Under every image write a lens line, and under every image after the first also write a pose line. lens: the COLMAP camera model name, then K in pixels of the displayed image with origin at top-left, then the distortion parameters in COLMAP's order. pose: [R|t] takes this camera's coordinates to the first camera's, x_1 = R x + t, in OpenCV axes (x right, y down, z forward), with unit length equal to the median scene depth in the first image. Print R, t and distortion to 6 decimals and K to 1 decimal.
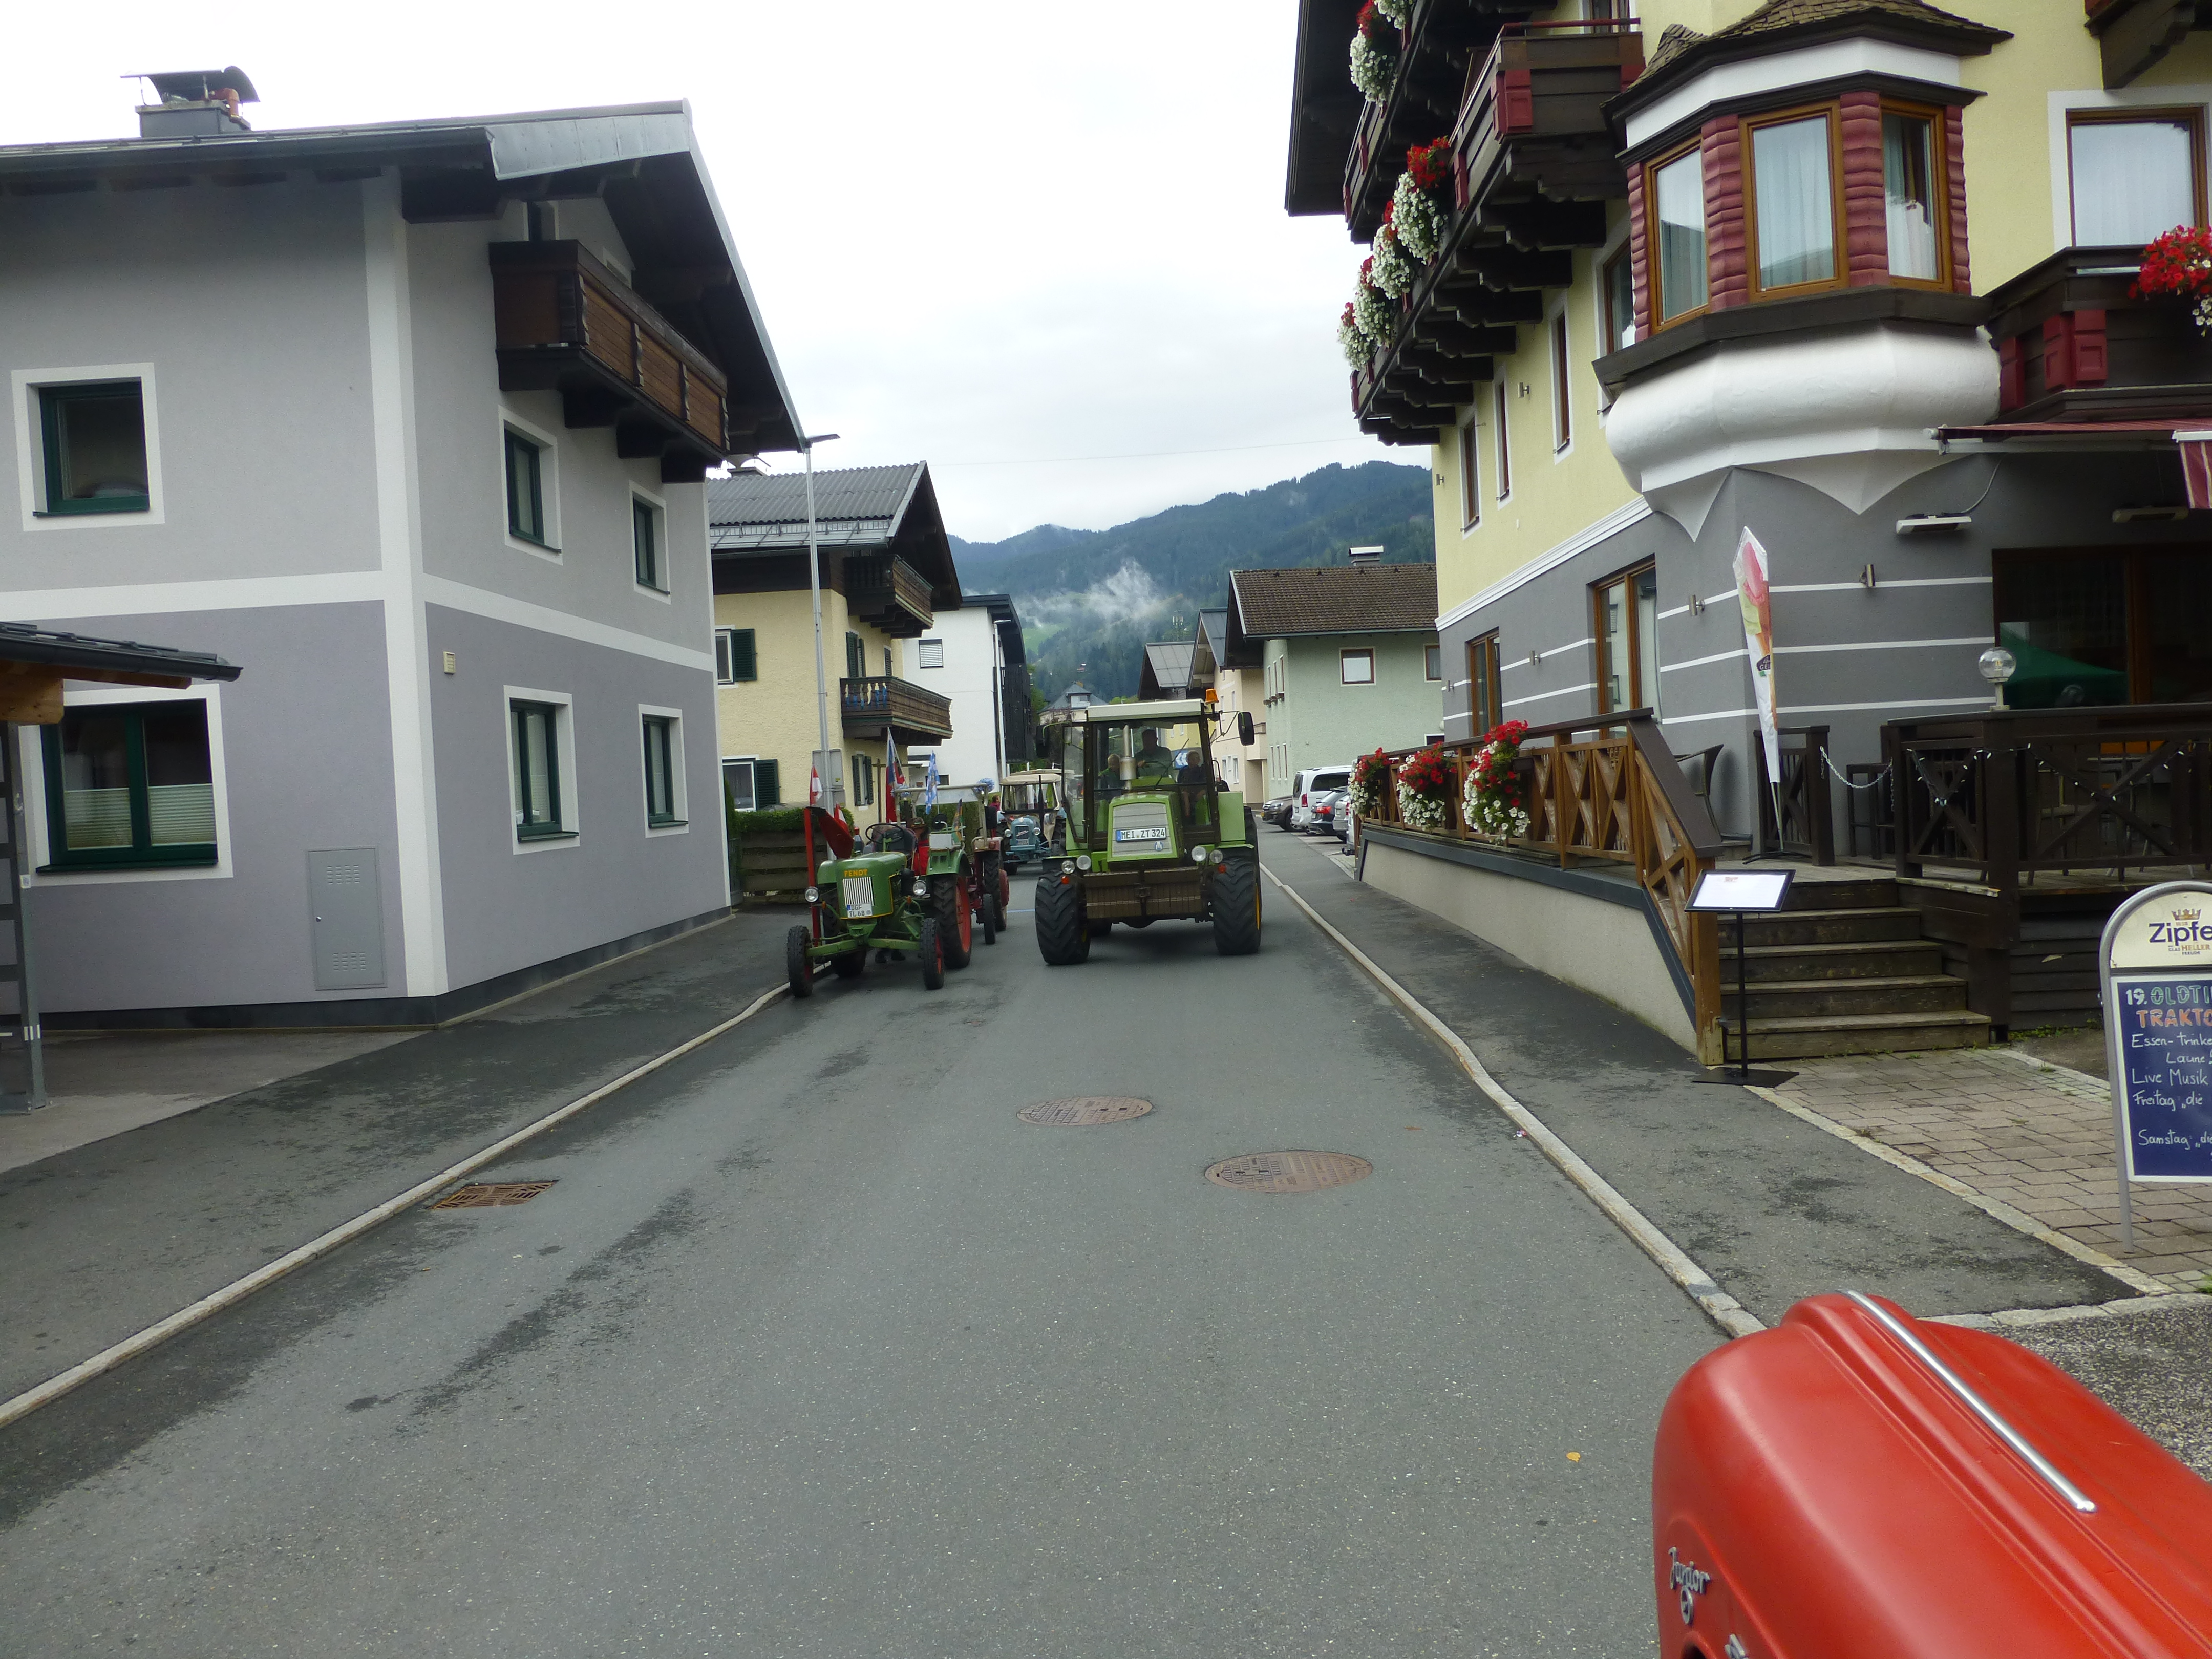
lens RADIAL K [[1604.5, 0, 1106.0], [0, 1604.5, 829.5], [0, 0, 1]] dist [-0.028805, -0.002570]
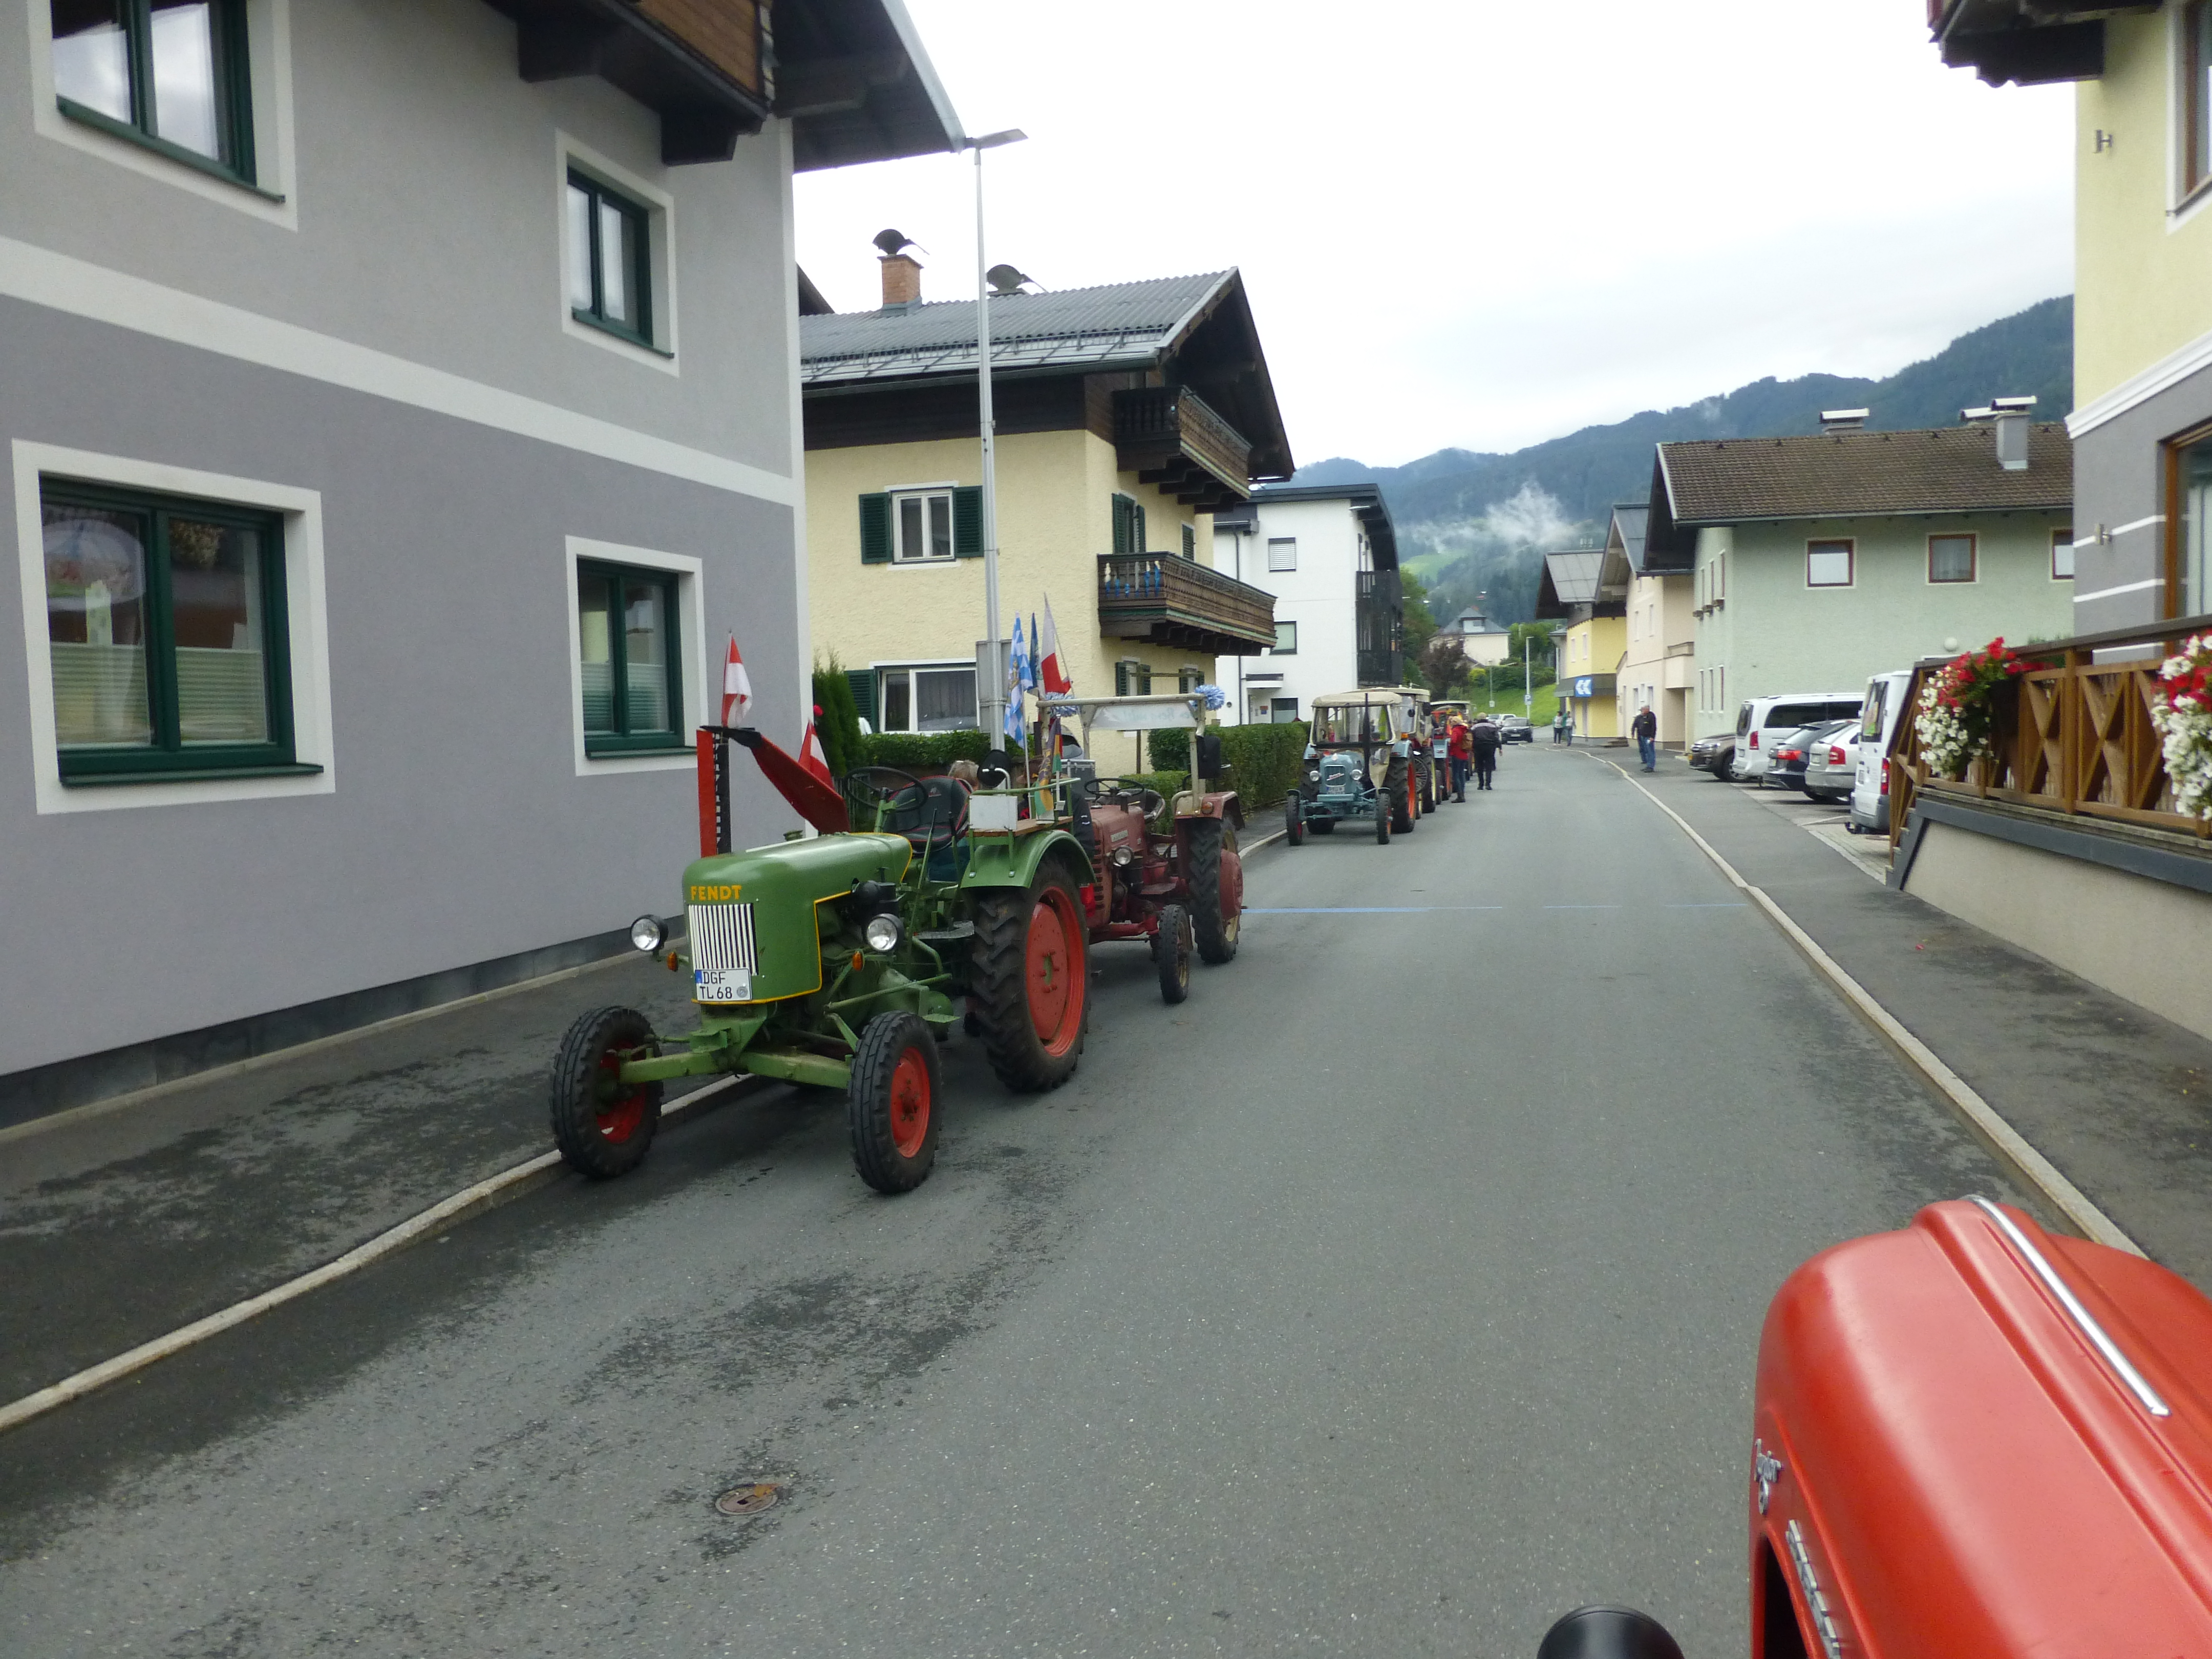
lens RADIAL K [[1604.5, 0, 1106.0], [0, 1604.5, 829.5], [0, 0, 1]] dist [-0.028805, -0.002570]
pose [[0.970483, 0.041283, -0.237611, 0.016199], [-0.030549, 0.998347, 0.048685, -0.005292], [0.239228, -0.039989, 0.970140, 0.294399]]
